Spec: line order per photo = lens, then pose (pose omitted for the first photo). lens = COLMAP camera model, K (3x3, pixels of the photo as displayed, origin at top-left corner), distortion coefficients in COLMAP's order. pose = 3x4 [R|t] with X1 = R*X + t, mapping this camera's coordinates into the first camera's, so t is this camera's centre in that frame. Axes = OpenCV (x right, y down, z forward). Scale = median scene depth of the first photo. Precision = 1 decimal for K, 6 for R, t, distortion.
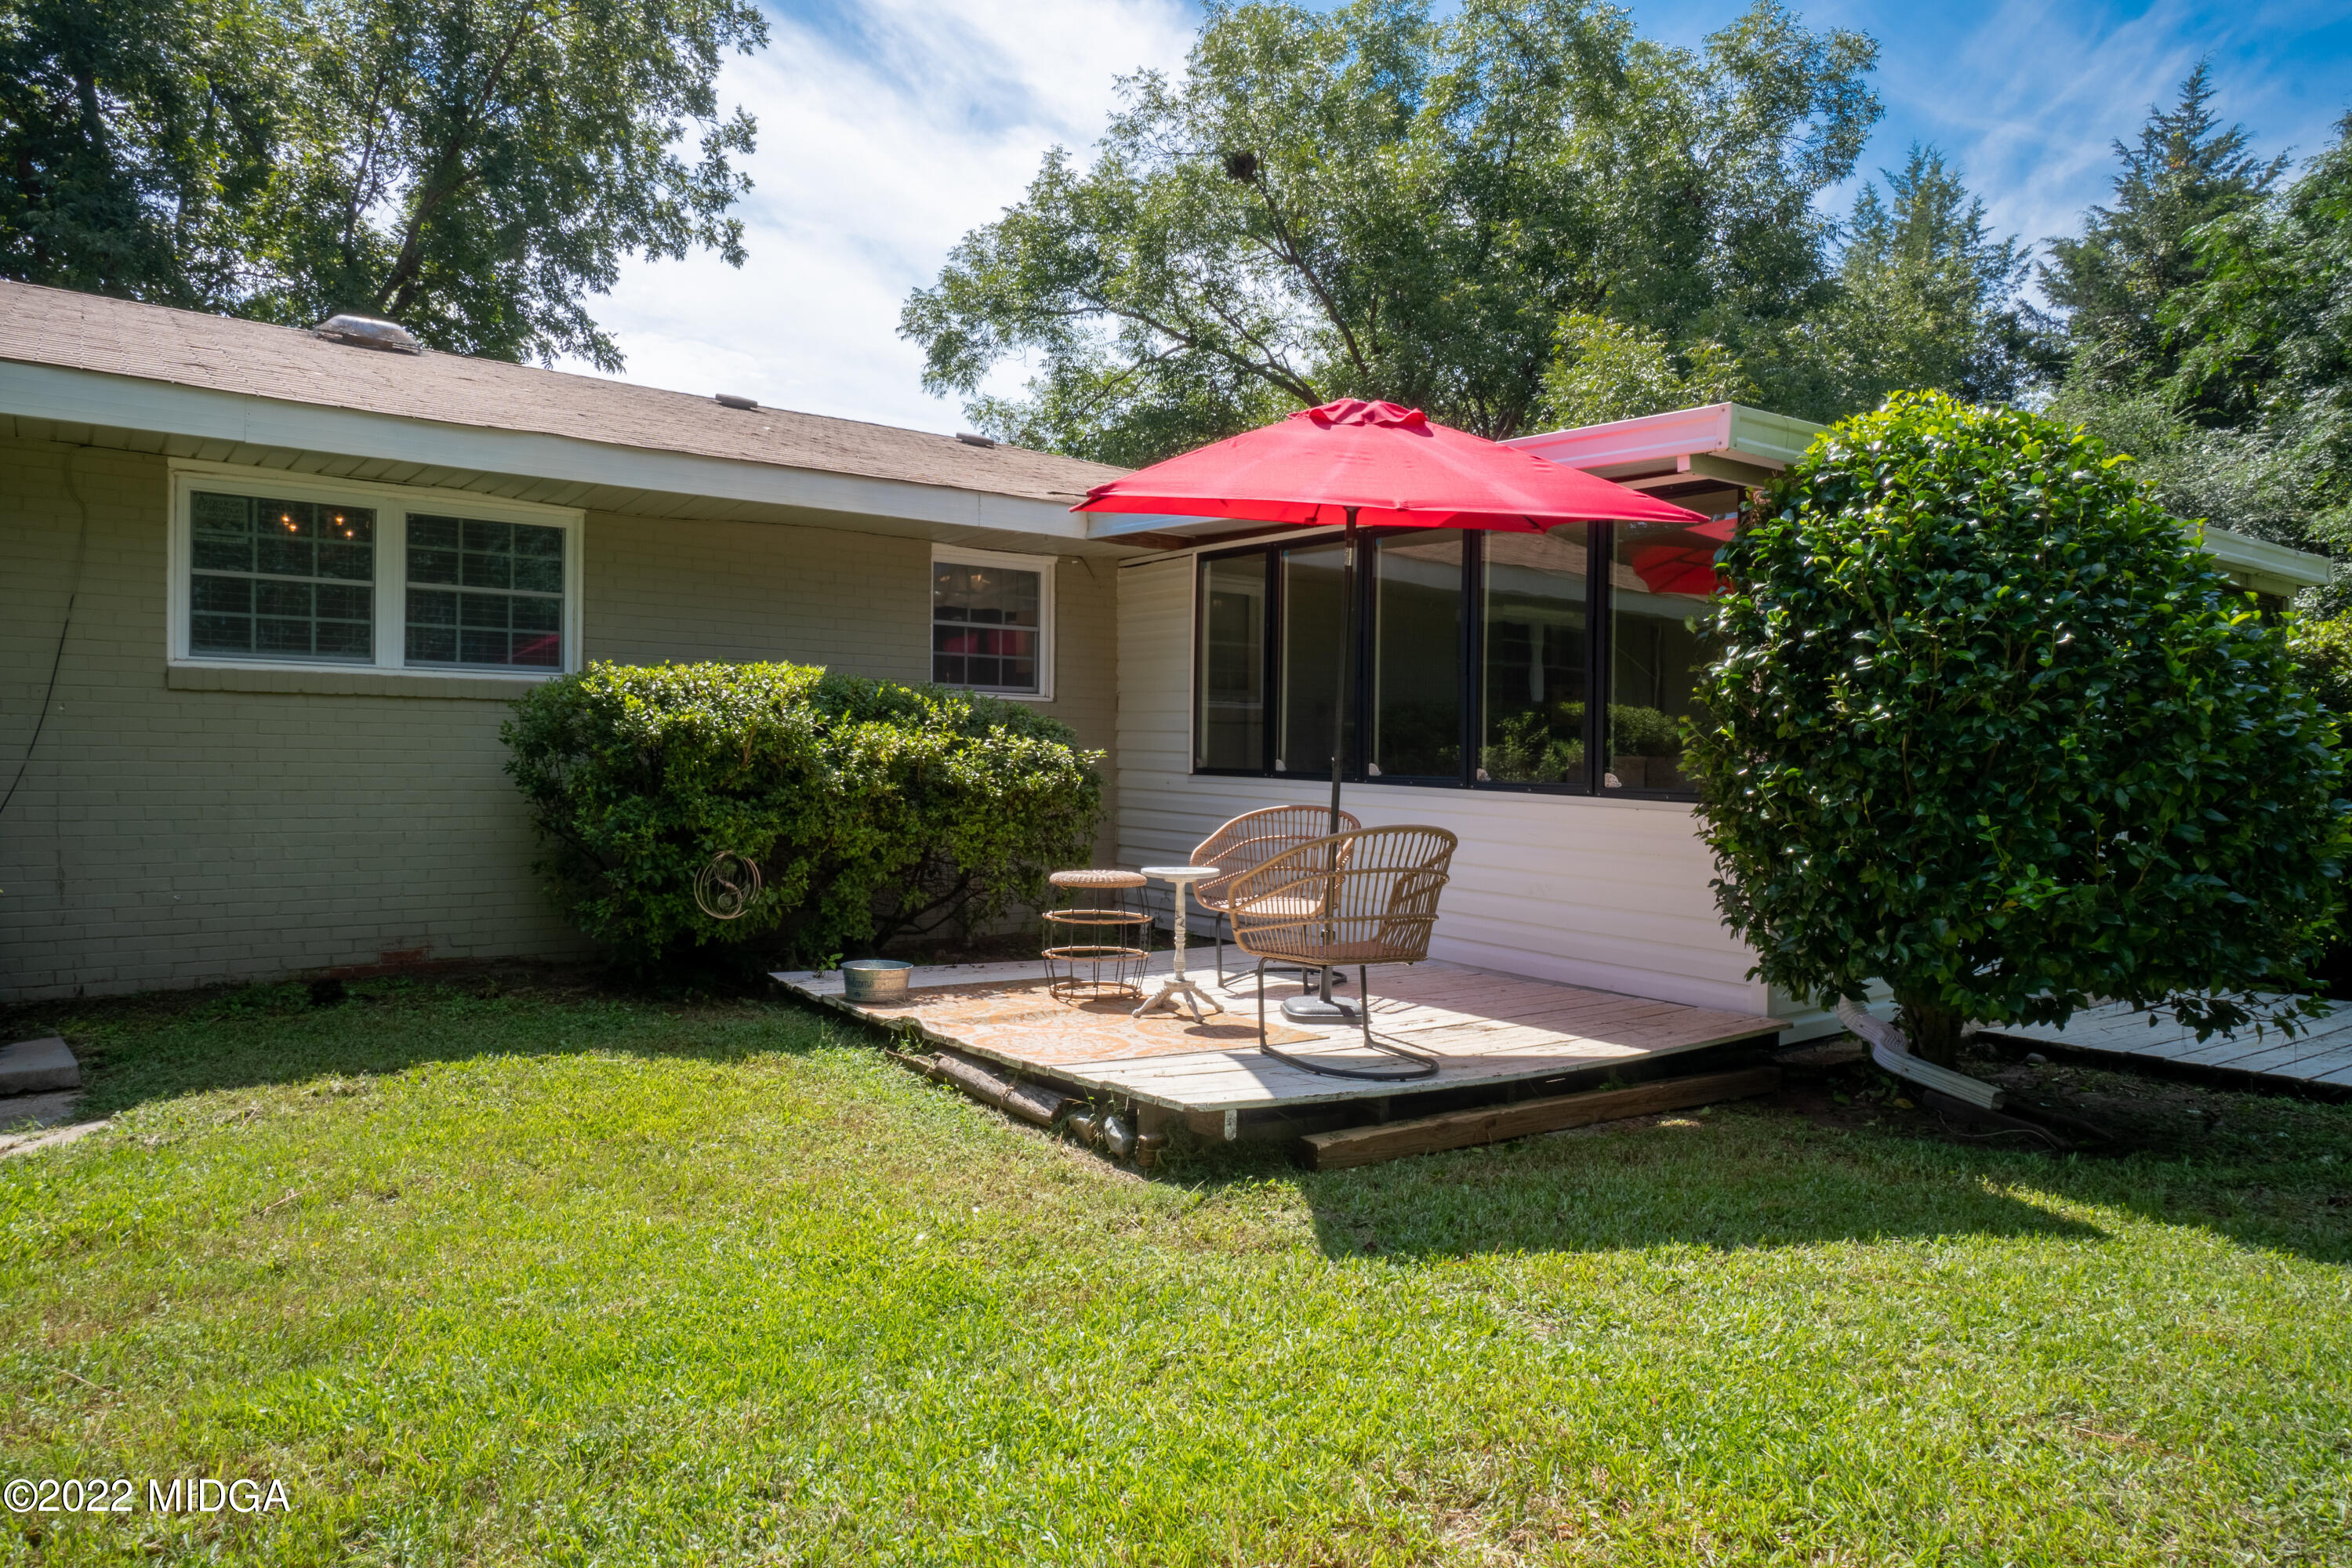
lens RADIAL K [[1483.9, 0, 1166.2], [0, 1483.9, 766.1], [0, 0, 1]] dist [0.002473, 0.002823]
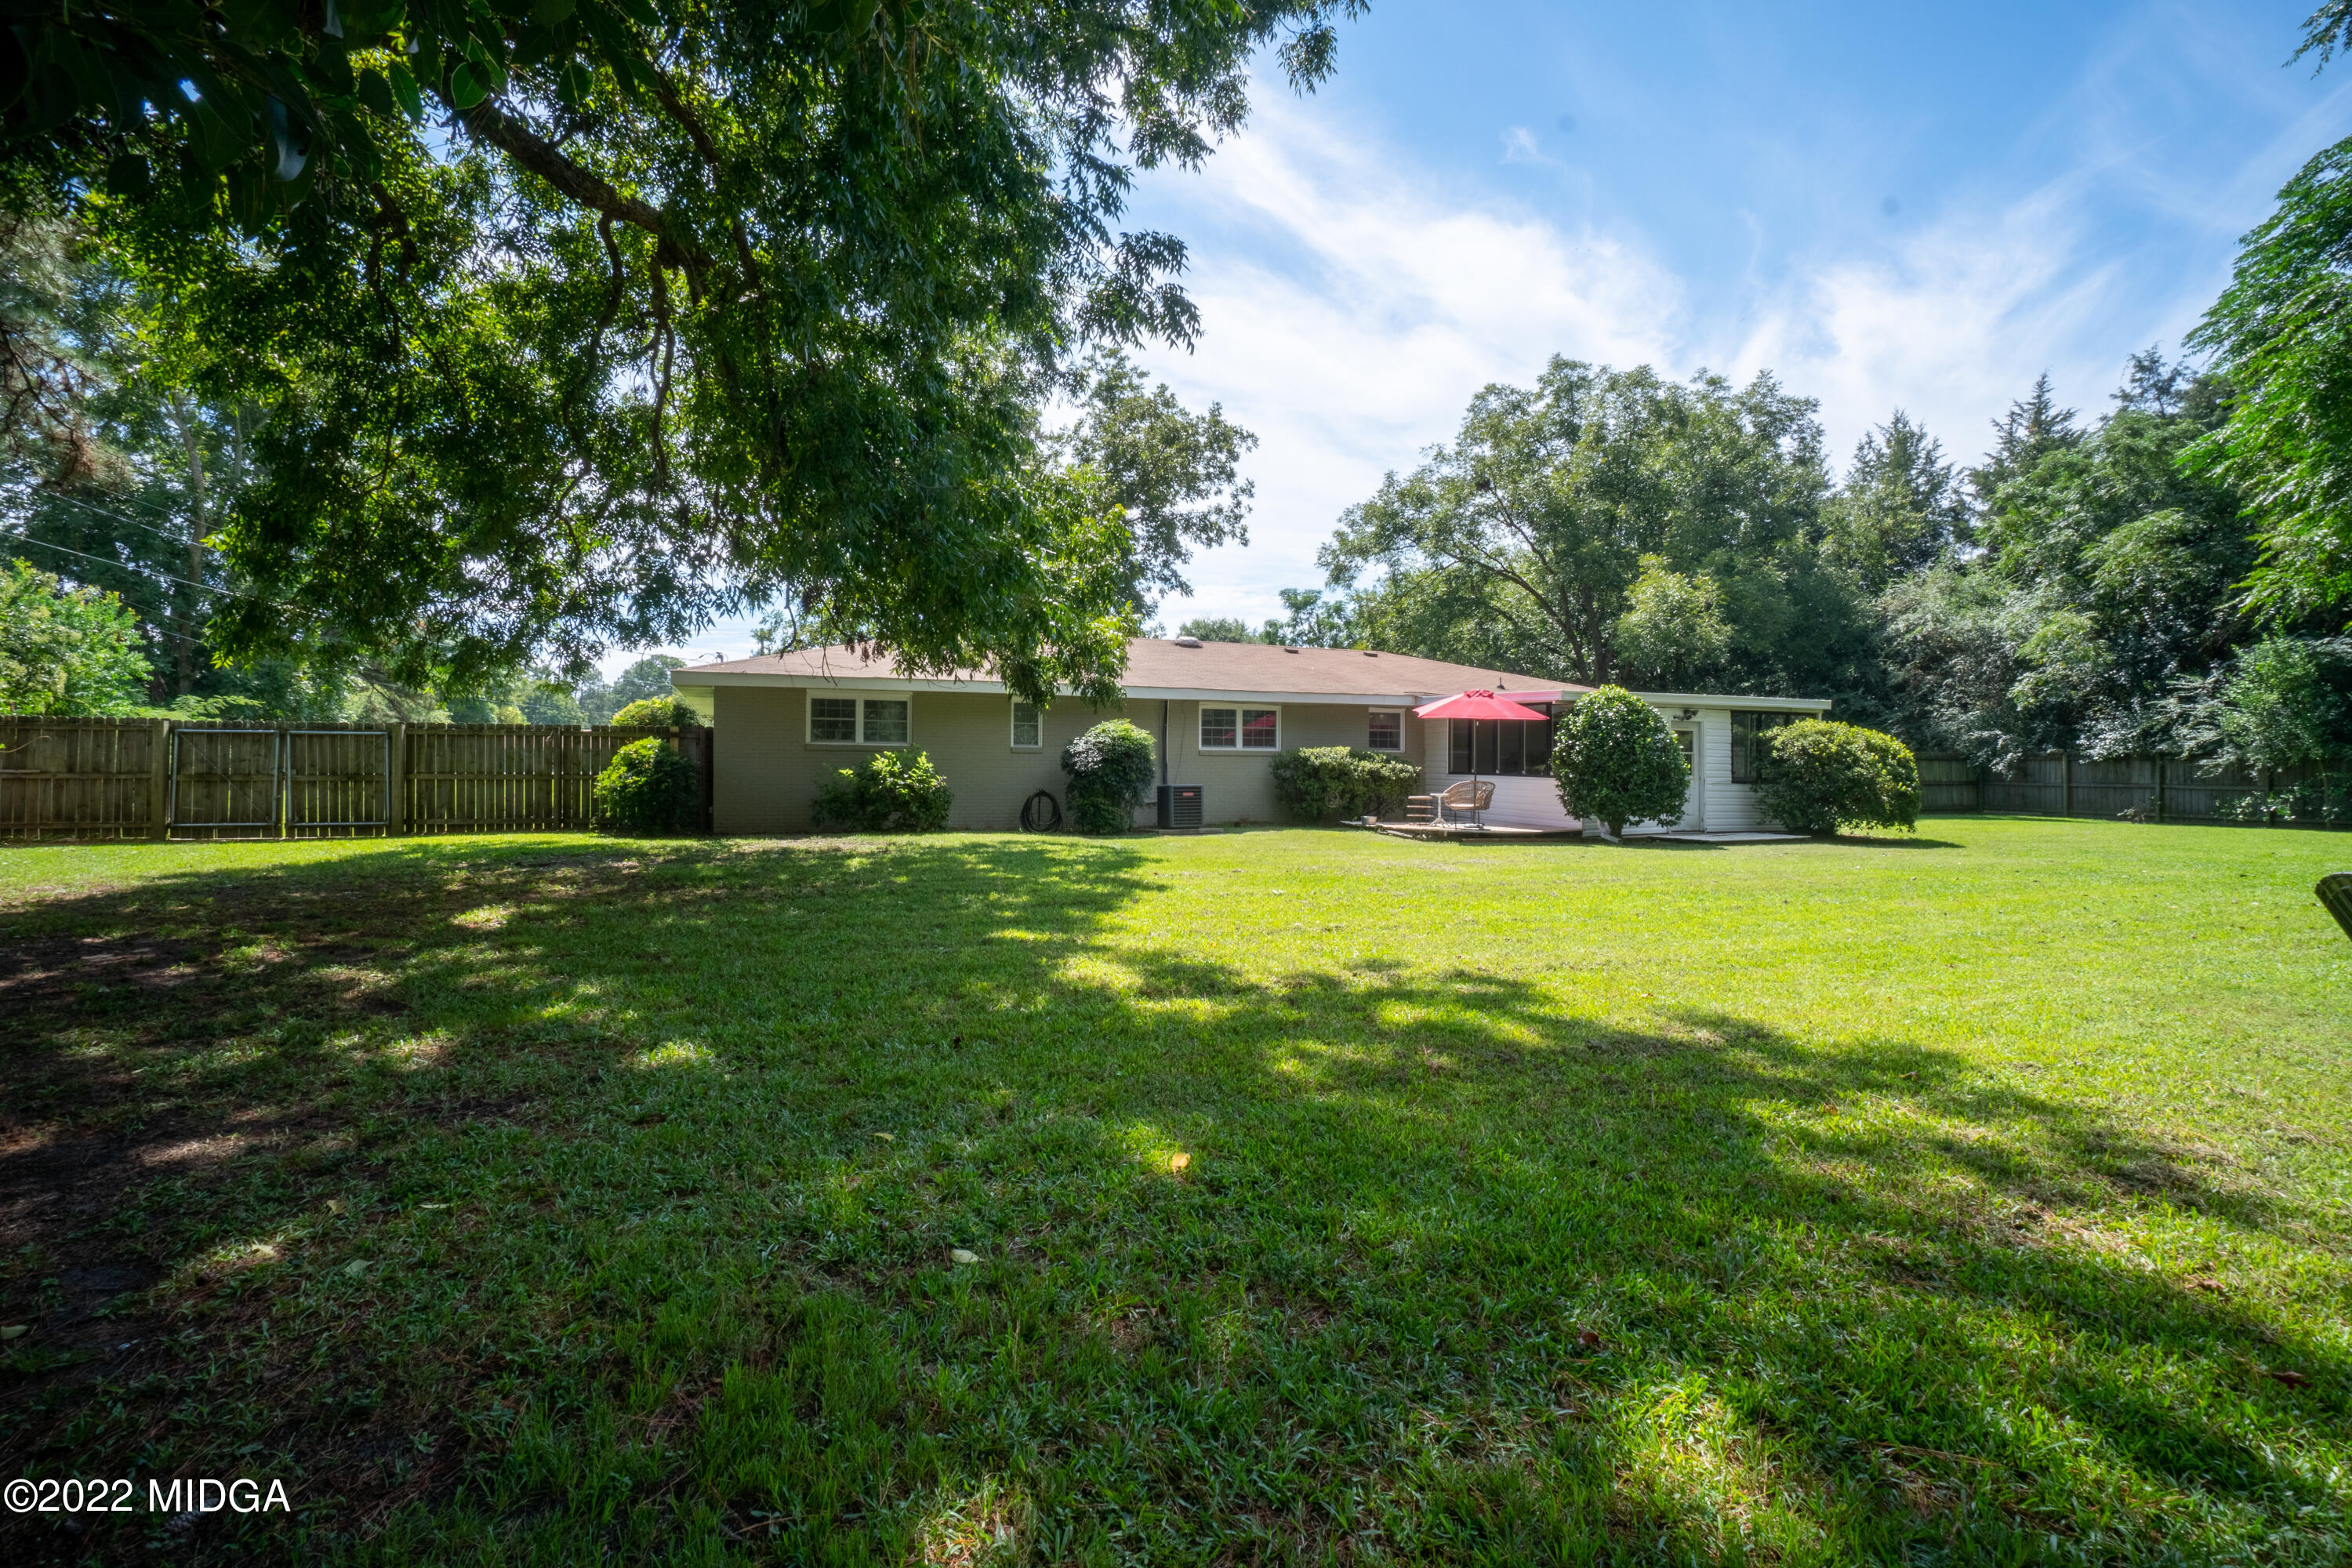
lens RADIAL K [[1029.5, 0, 1159.5], [0, 1029.5, 781.9], [0, 0, 1]] dist [-0.036827, 0.000432]
pose [[0.959400, -0.005803, -0.281988, 0.016644], [0.007306, 0.999964, 0.004280, 0.003225], [0.281953, -0.006166, 0.959408, -0.508249]]
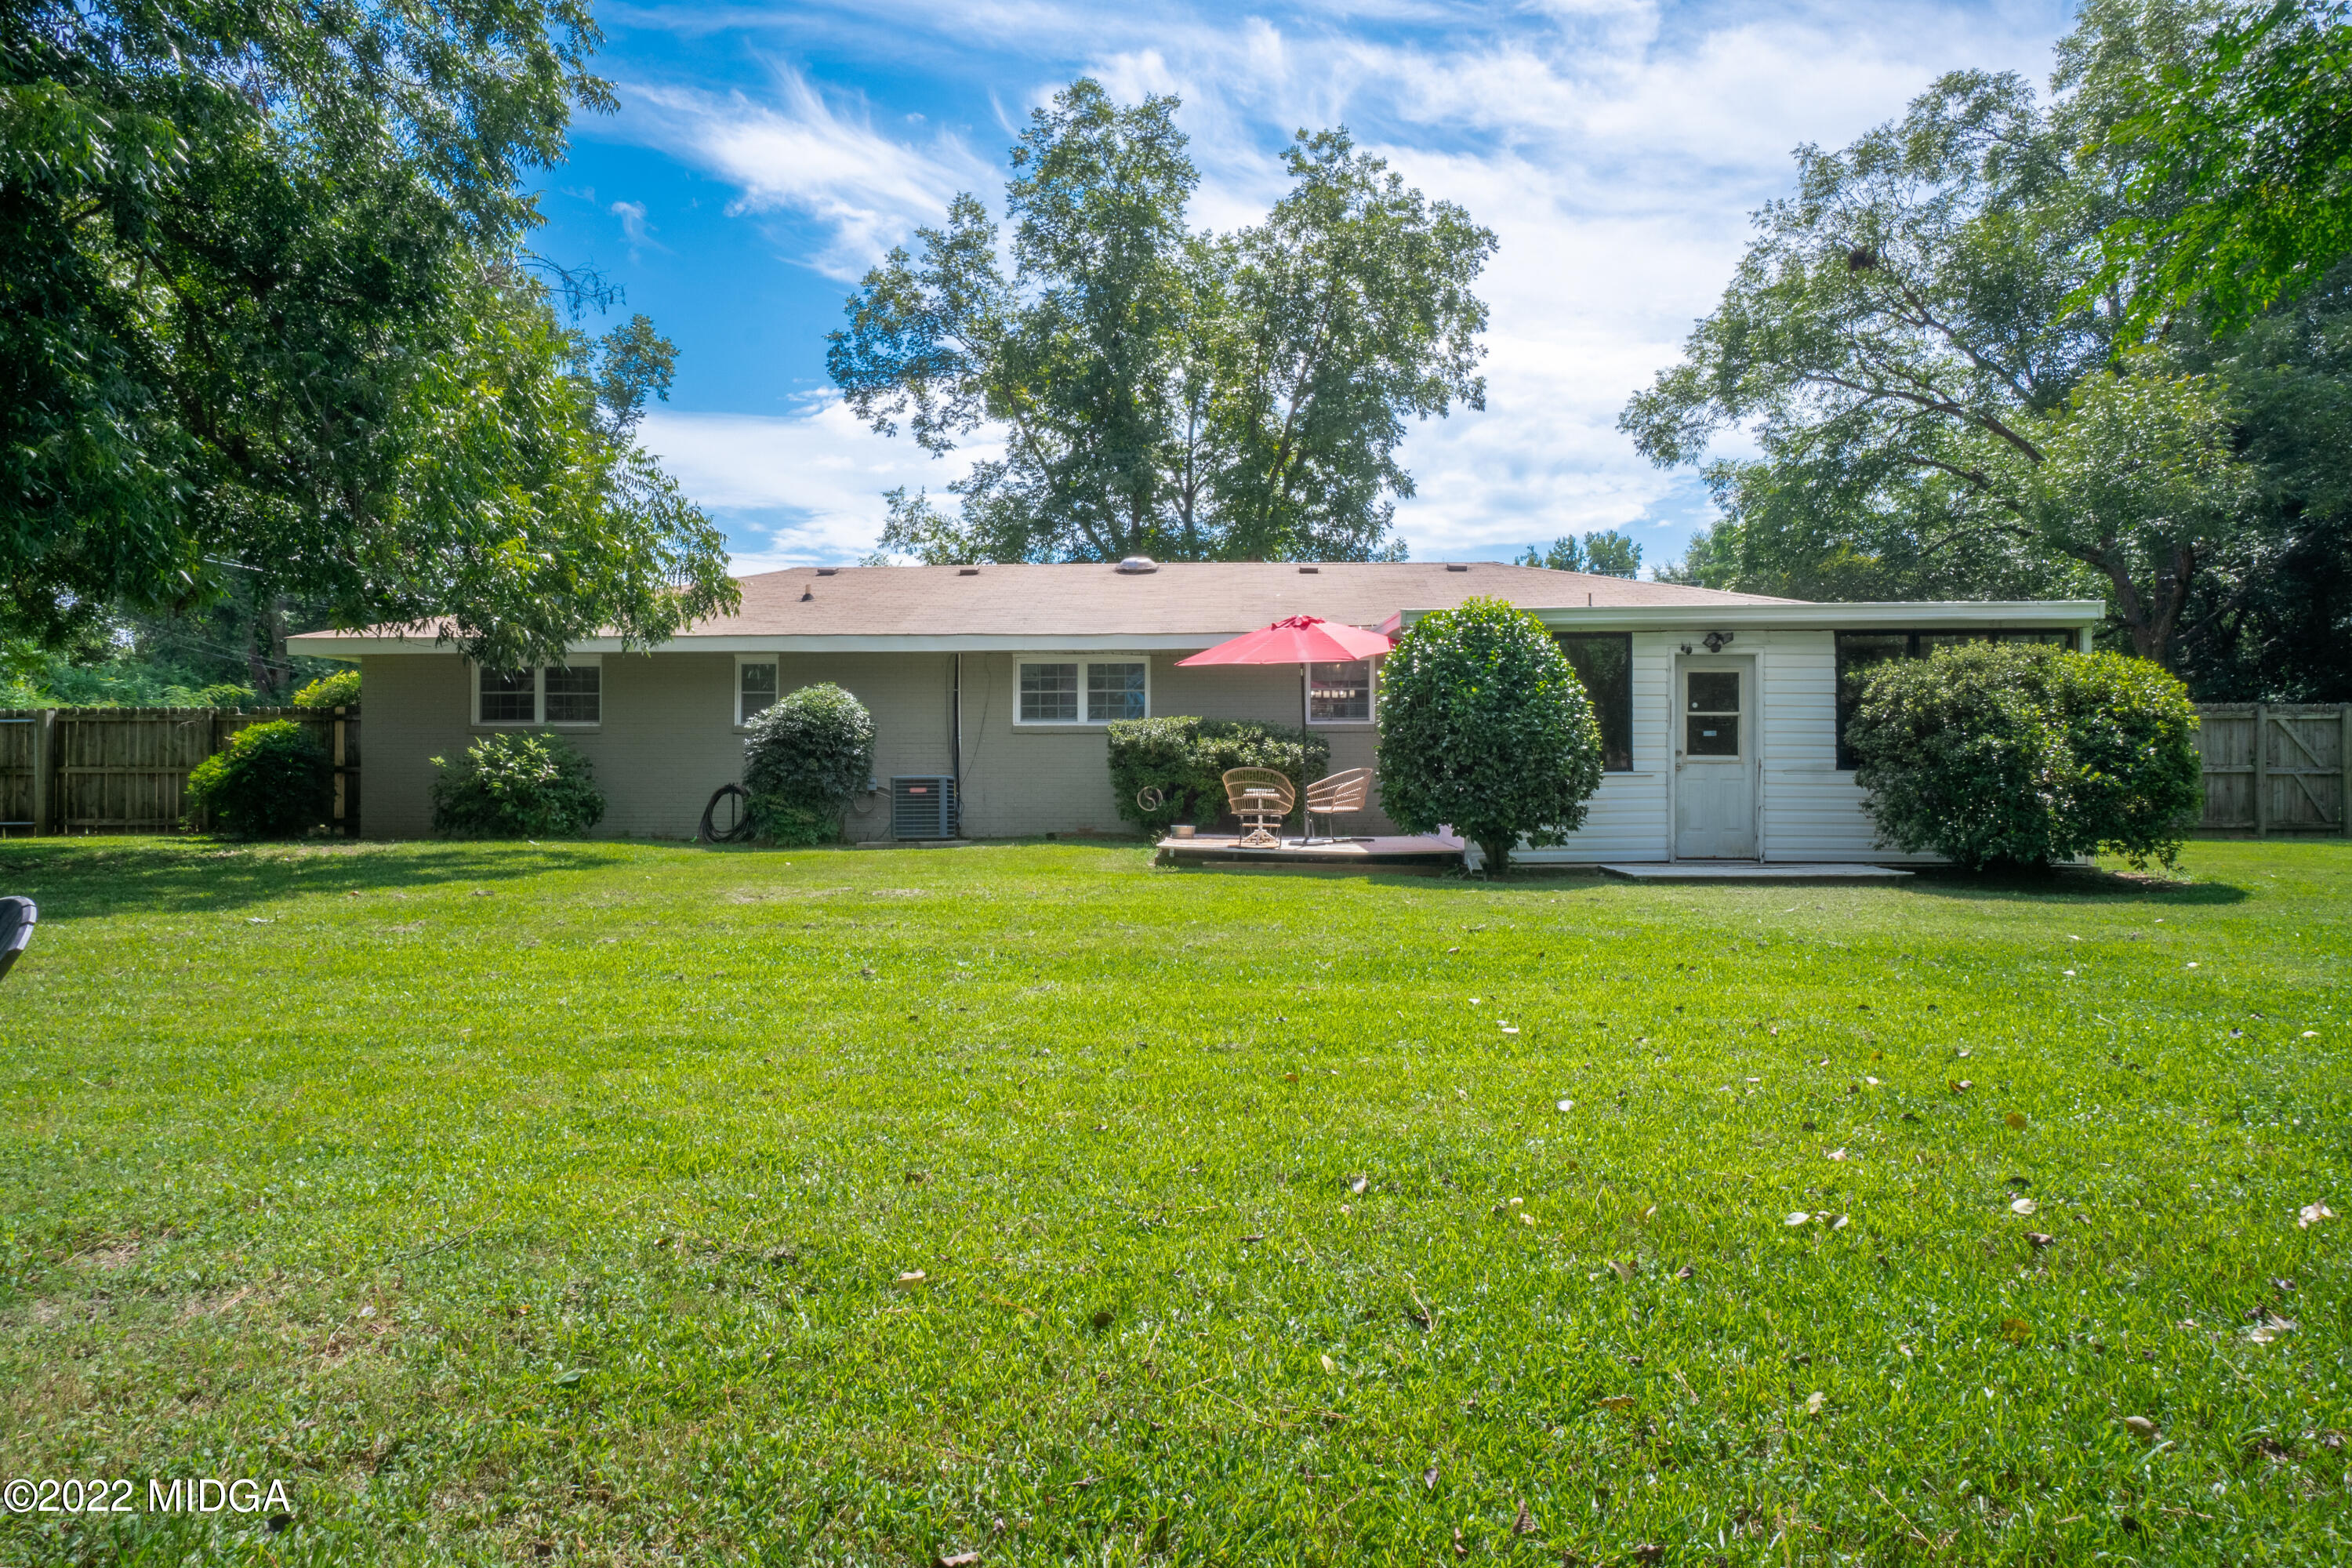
lens RADIAL K [[1483.9, 0, 1166.2], [0, 1483.9, 766.1], [0, 0, 1]] dist [0.002473, 0.002823]
pose [[0.775500, -0.016346, -0.631136, 0.367321], [0.010138, 0.999858, -0.013440, 0.014112], [0.631267, 0.004025, 0.775555, -0.278580]]
